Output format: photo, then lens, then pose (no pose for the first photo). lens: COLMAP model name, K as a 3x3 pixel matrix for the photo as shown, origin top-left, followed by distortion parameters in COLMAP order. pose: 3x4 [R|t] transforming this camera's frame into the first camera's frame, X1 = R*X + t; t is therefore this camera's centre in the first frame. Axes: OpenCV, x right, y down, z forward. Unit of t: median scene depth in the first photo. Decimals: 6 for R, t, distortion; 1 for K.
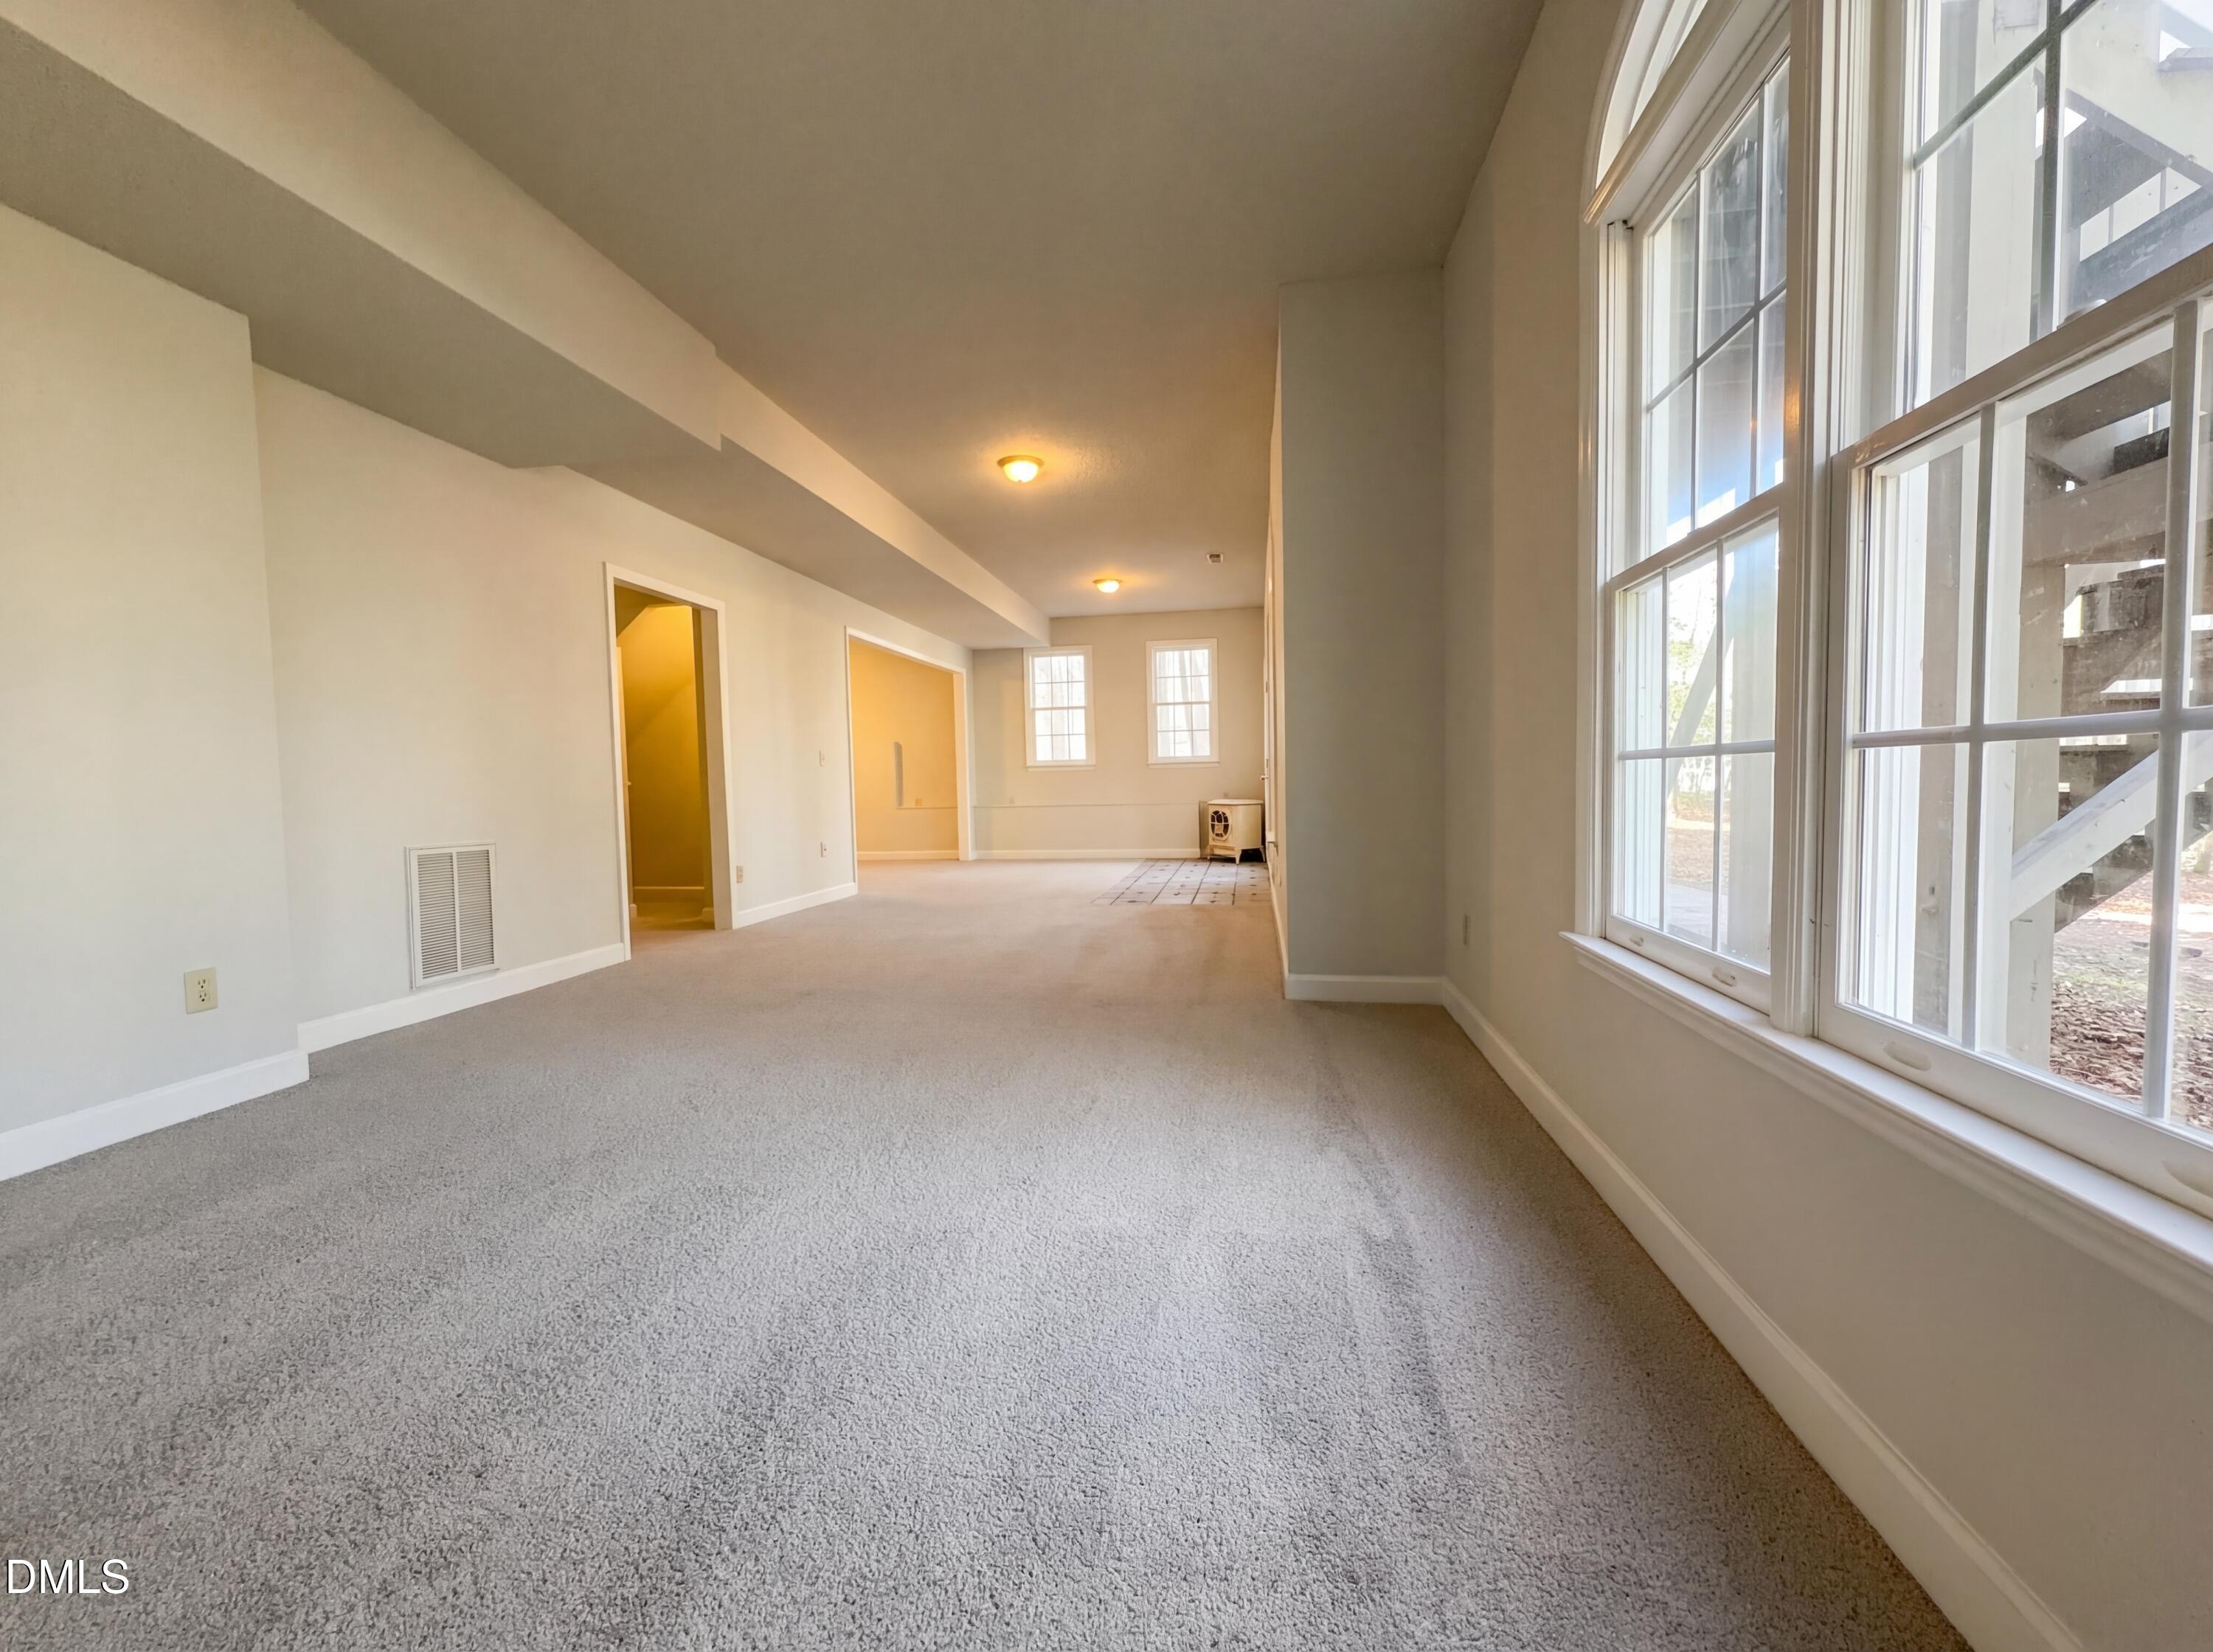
lens RADIAL K [[878.8, 0, 1106.5], [0, 878.8, 826.0], [0, 0, 1]] dist [0.000539, -0.000068]
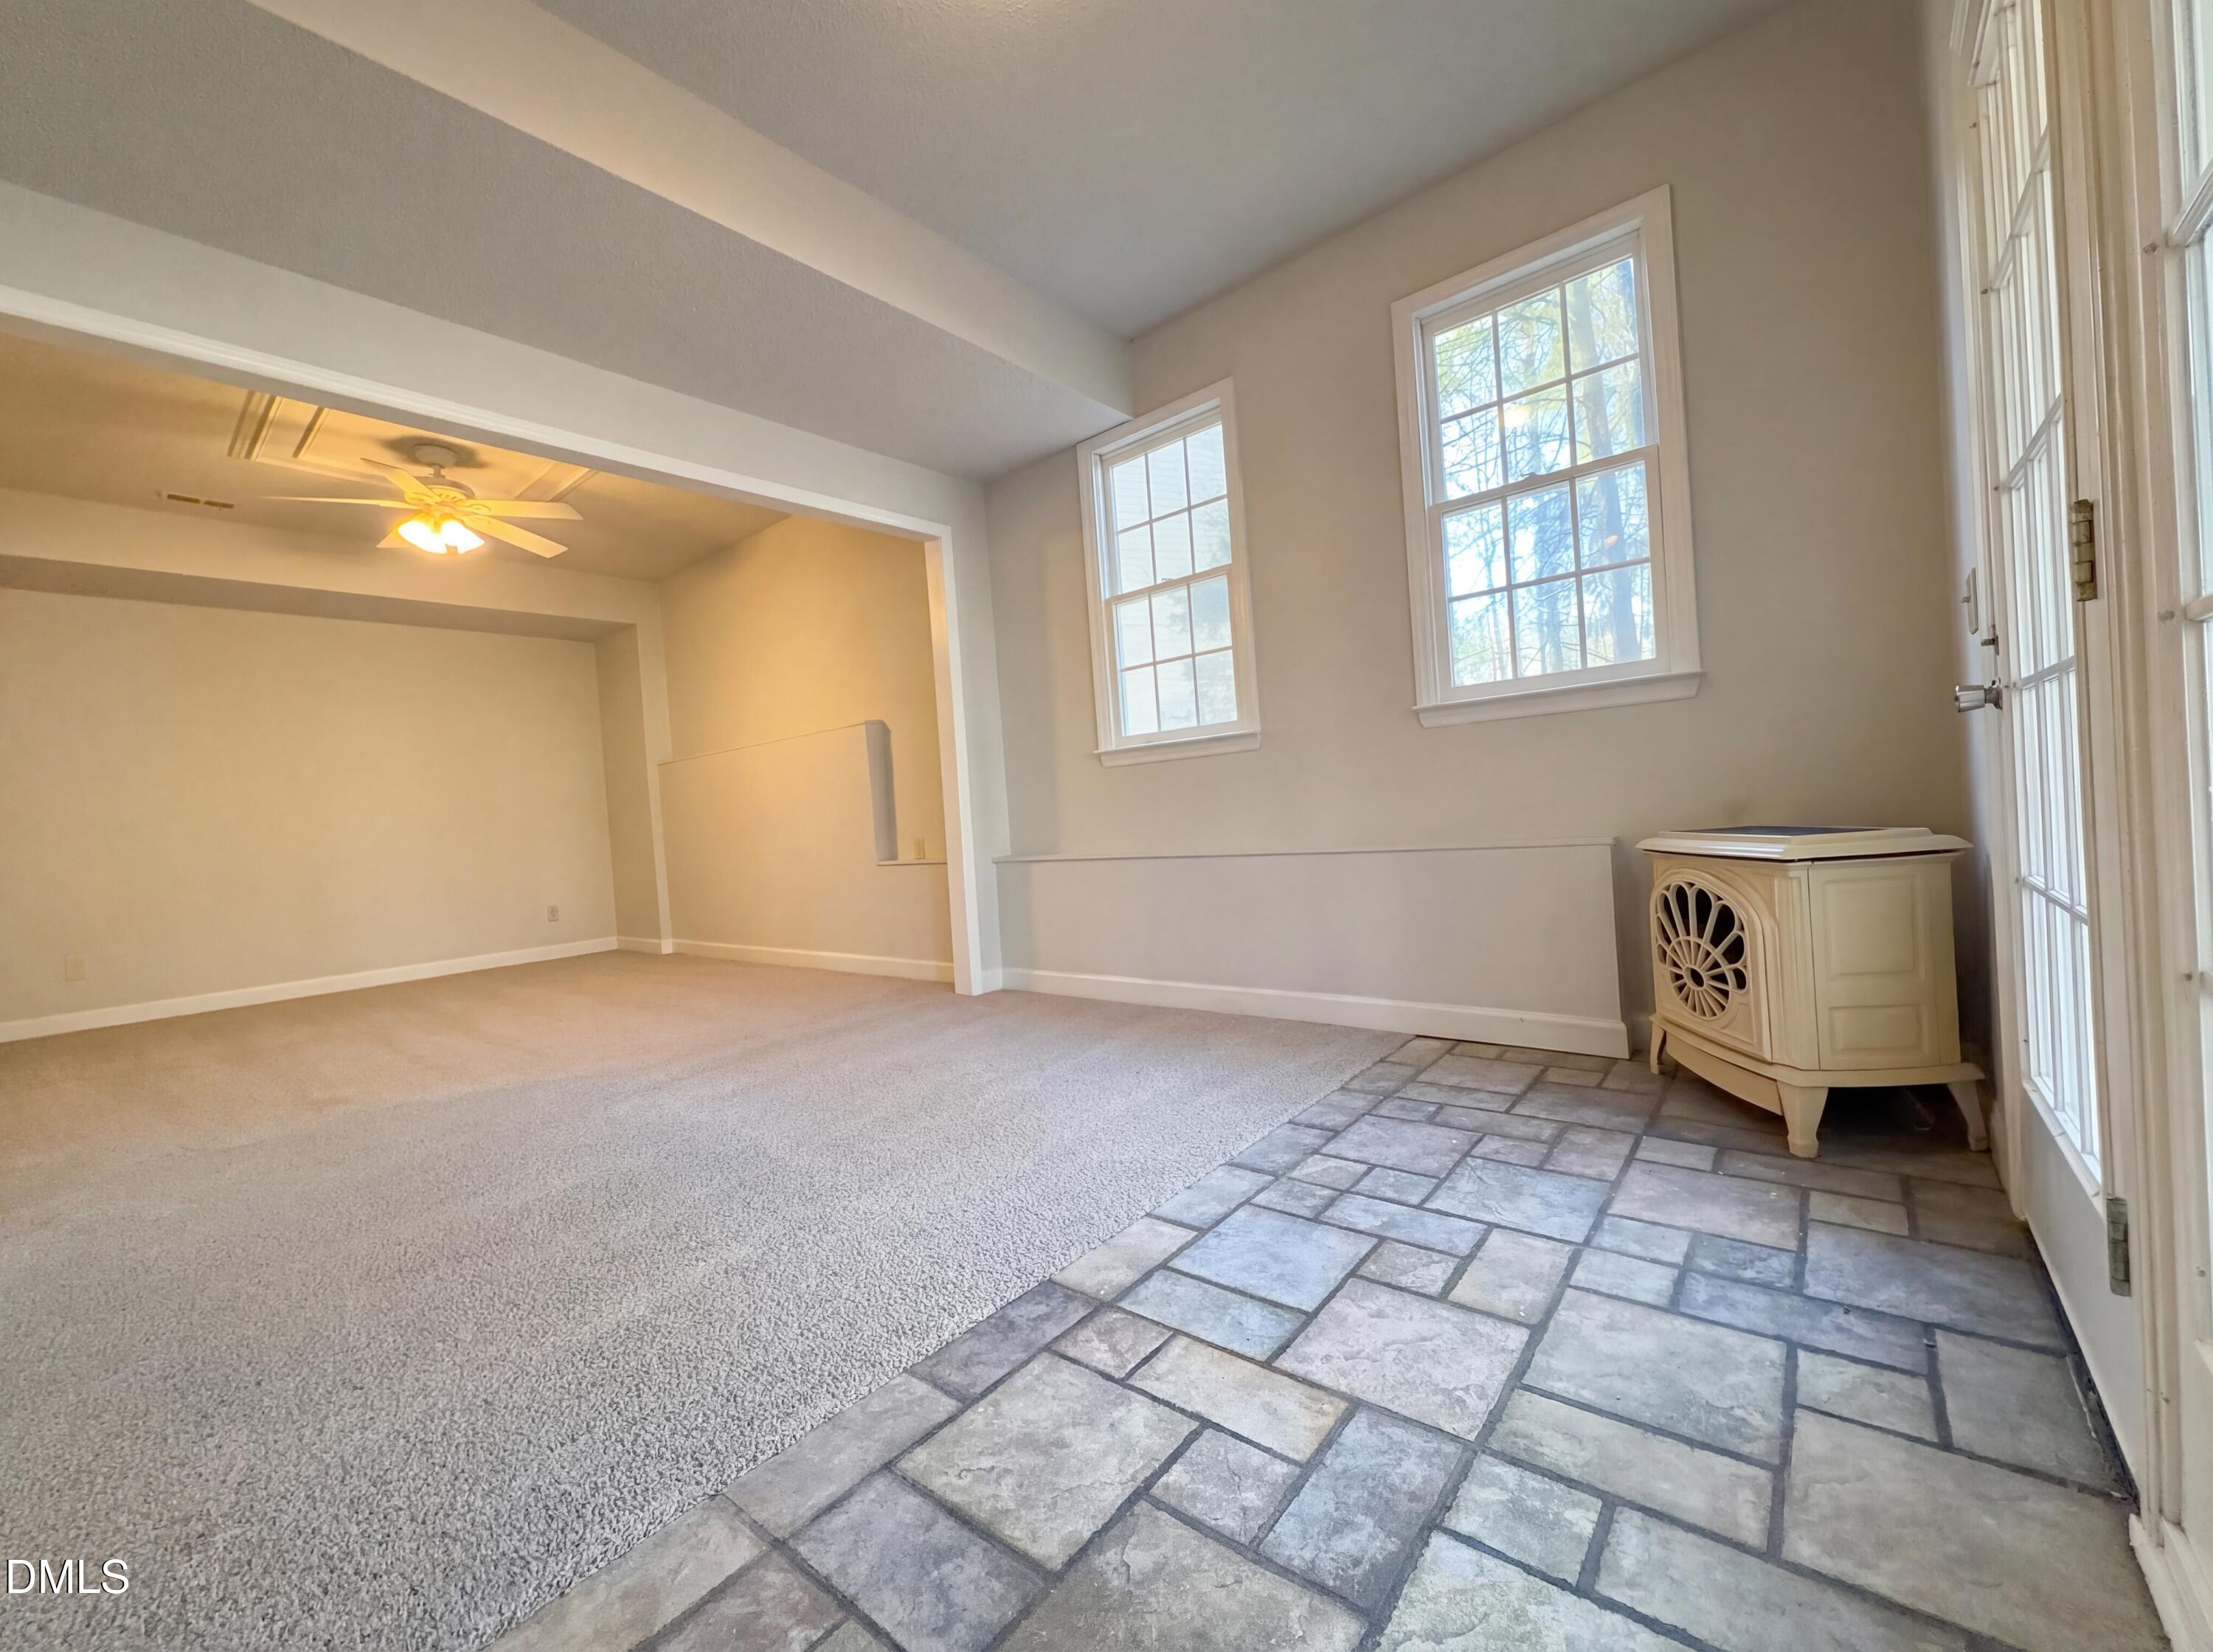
lens RADIAL K [[878.8, 0, 1106.5], [0, 878.8, 826.0], [0, 0, 1]] dist [0.000539, -0.000068]
pose [[0.863714, -0.030561, -0.503055, 0.107012], [0.028035, 0.999528, -0.012588, -0.031925], [0.503202, -0.003231, 0.864163, 0.695800]]
